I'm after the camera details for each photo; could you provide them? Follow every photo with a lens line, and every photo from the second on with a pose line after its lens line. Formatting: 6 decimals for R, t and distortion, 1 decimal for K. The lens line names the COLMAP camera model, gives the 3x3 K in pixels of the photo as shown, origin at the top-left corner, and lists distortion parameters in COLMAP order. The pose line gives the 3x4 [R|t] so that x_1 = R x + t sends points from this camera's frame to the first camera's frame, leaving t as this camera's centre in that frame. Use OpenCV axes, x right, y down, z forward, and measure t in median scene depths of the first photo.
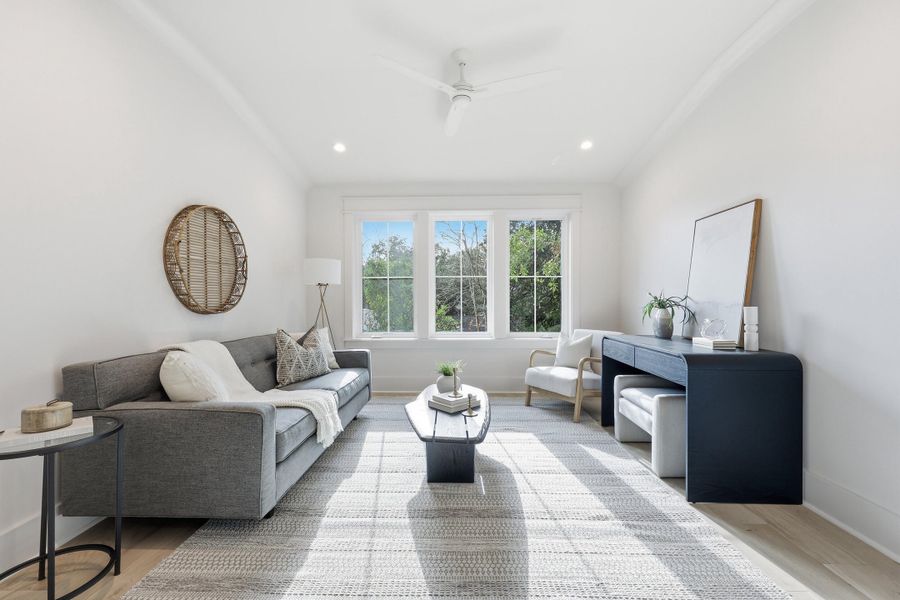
lens RADIAL K [[368.2, 0, 450.0], [0, 368.2, 300.0], [0, 0, 1]] dist [-0.001337, -0.000104]
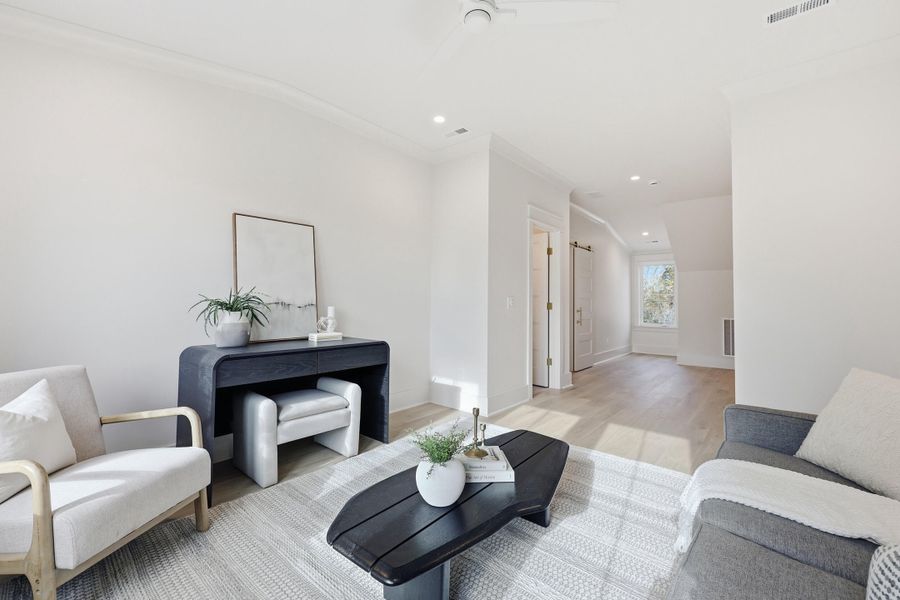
lens RADIAL K [[368.2, 0, 450.0], [0, 368.2, 300.0], [0, 0, 1]] dist [-0.001337, -0.000104]
pose [[-0.763243, 0.008641, 0.646054, -0.308326], [-0.002664, 0.999860, -0.016520, 0.011101], [-0.646107, -0.014330, -0.763113, 1.326895]]
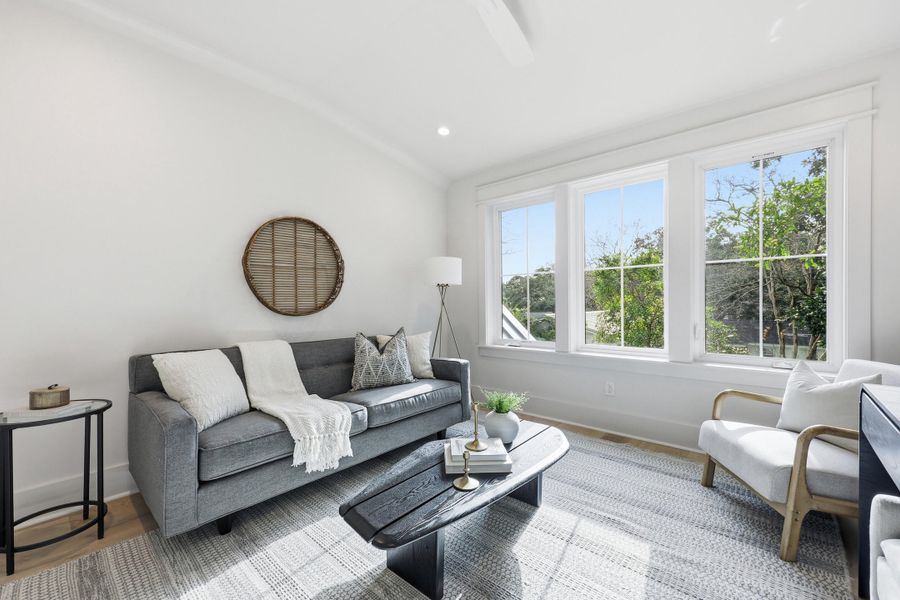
lens RADIAL K [[362.4, 0, 447.4], [0, 362.4, 304.1], [0, 0, 1]] dist [-0.001786, -0.000225]
pose [[0.770316, 0.000609, -0.637662, 0.341861], [0.007011, 0.999931, 0.009424, -0.003132], [0.637624, -0.011730, 0.770259, 0.410342]]
